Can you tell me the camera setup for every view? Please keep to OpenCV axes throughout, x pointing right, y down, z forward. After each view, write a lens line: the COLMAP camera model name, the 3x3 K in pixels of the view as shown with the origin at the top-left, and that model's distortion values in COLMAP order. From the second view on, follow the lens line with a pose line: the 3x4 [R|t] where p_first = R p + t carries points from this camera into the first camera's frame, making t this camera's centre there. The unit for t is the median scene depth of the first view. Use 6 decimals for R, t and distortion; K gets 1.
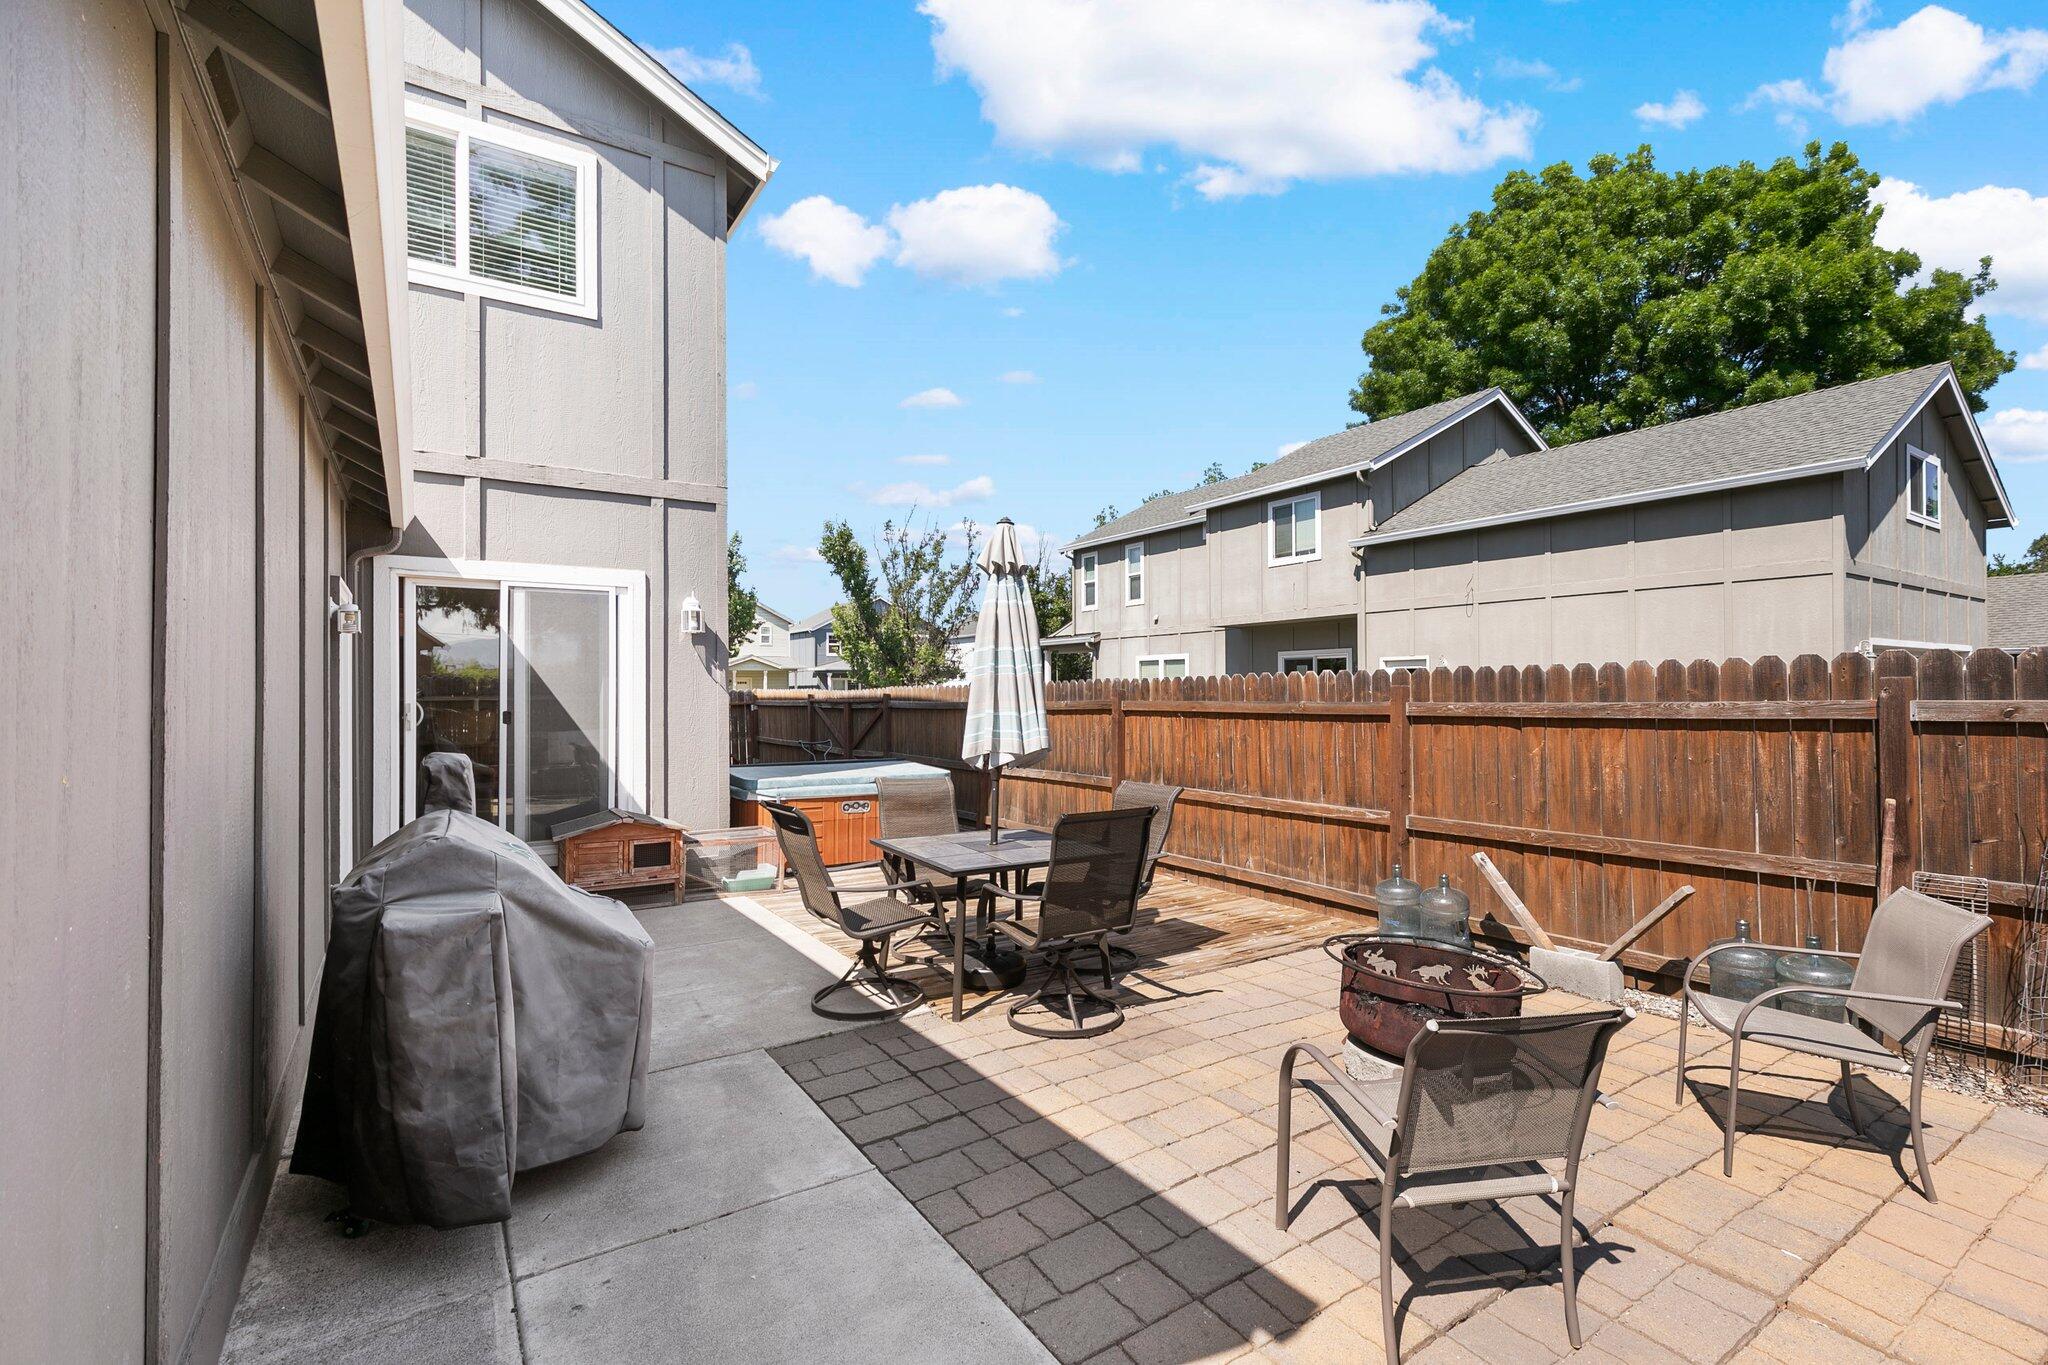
lens RADIAL K [[911.7, 0, 1059.2], [0, 911.7, 684.1], [0, 0, 1]] dist [0.007871, -0.001190]
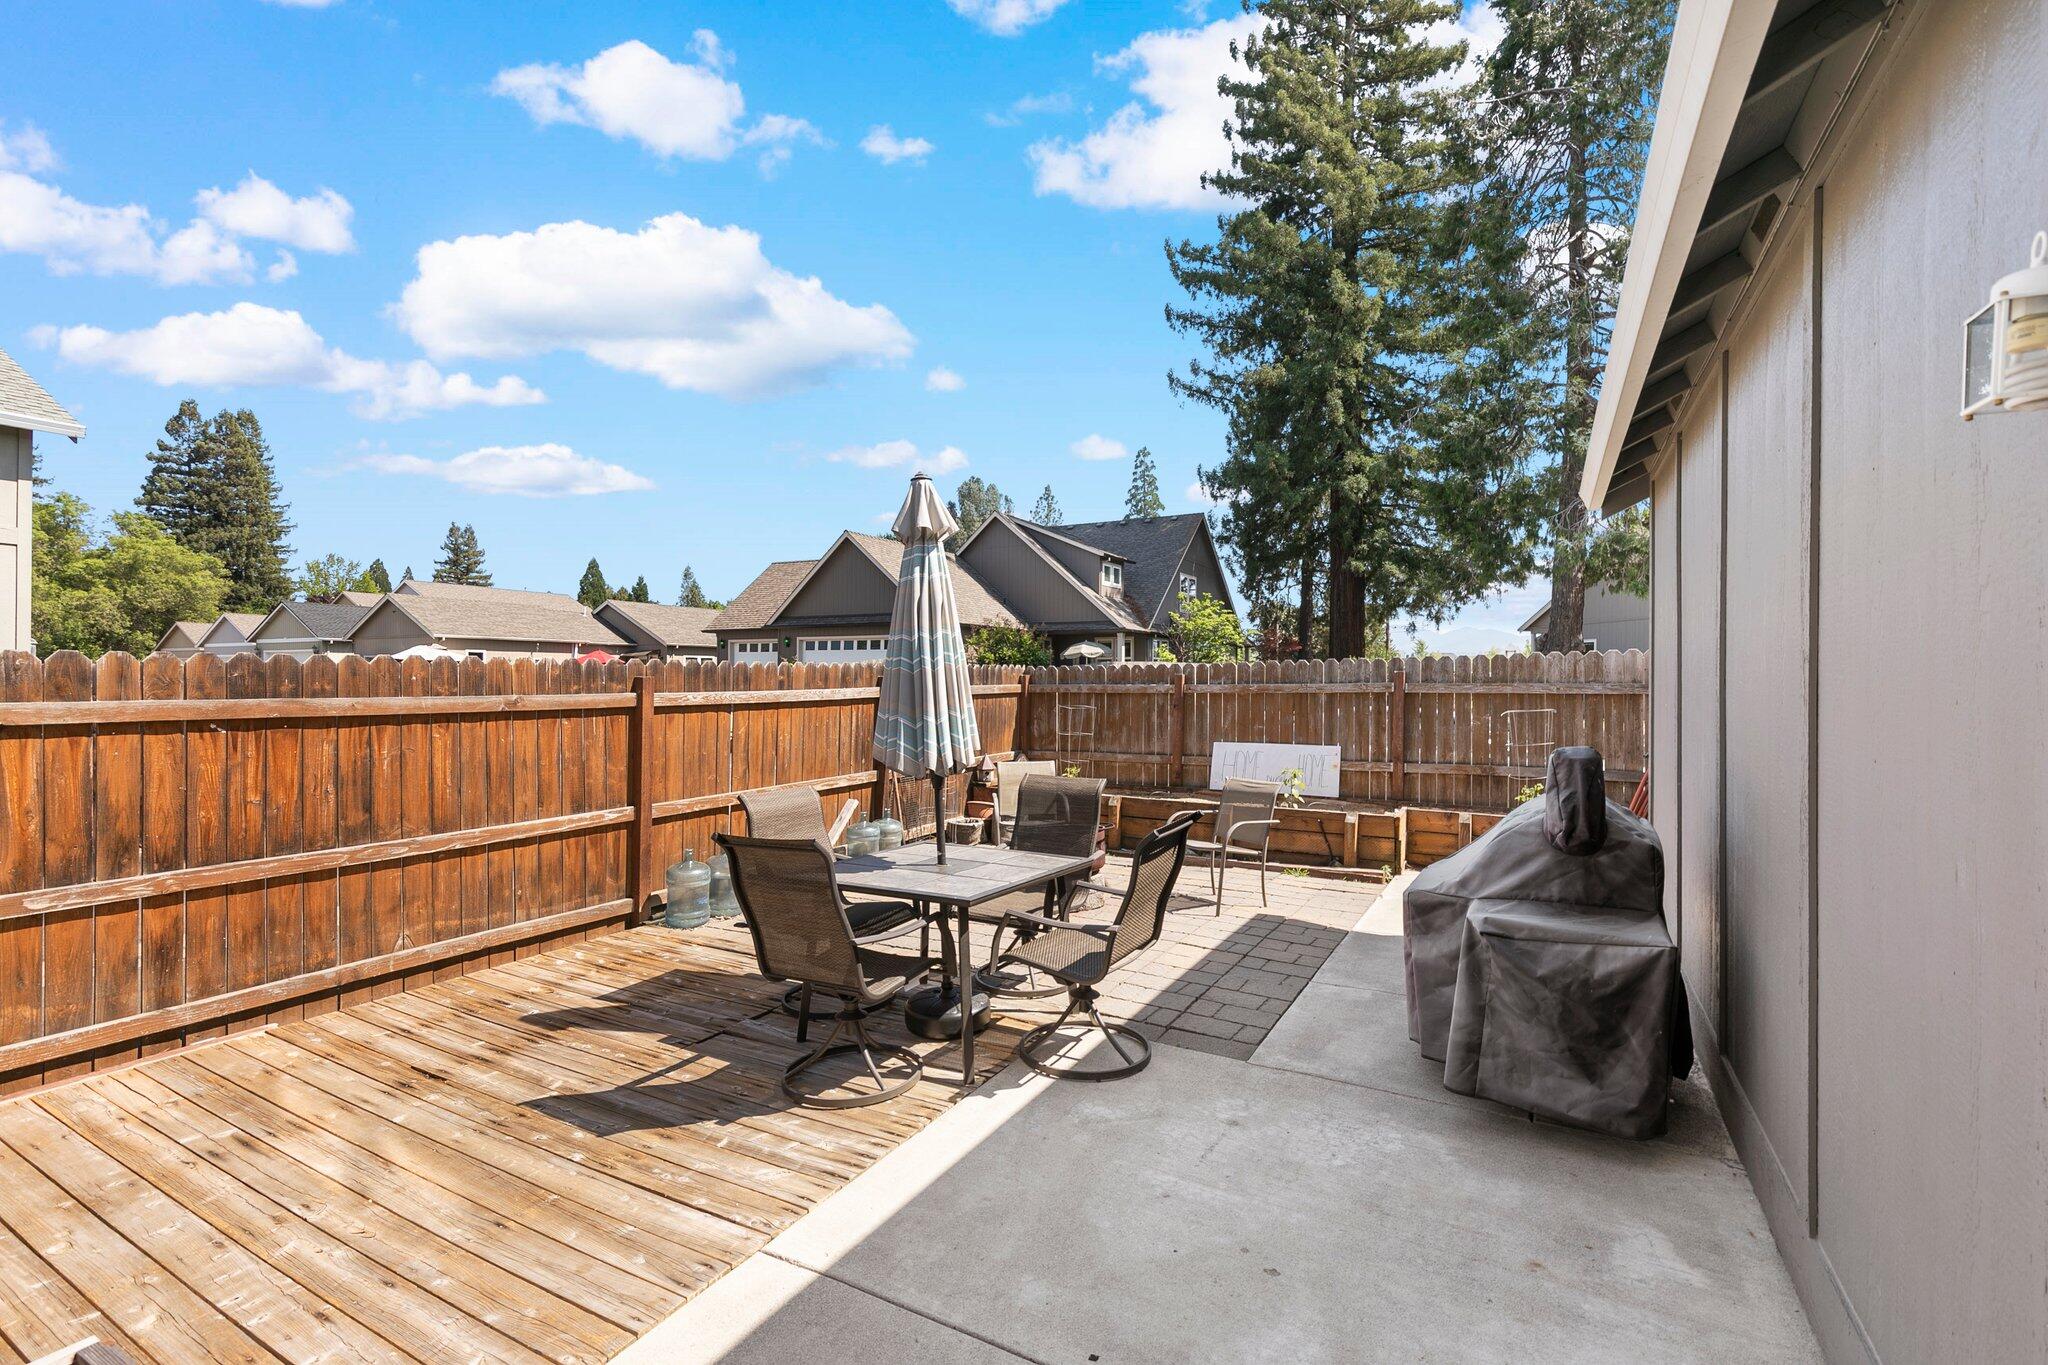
lens RADIAL K [[911.7, 0, 1027.3], [0, 911.7, 686.3], [0, 0, 1]] dist [0.007871, -0.001190]
pose [[-0.434604, -0.003659, 0.900614, -0.711605], [-0.008656, 0.999963, -0.000115, 0.008977], [-0.900580, -0.007846, -0.434619, 1.072164]]
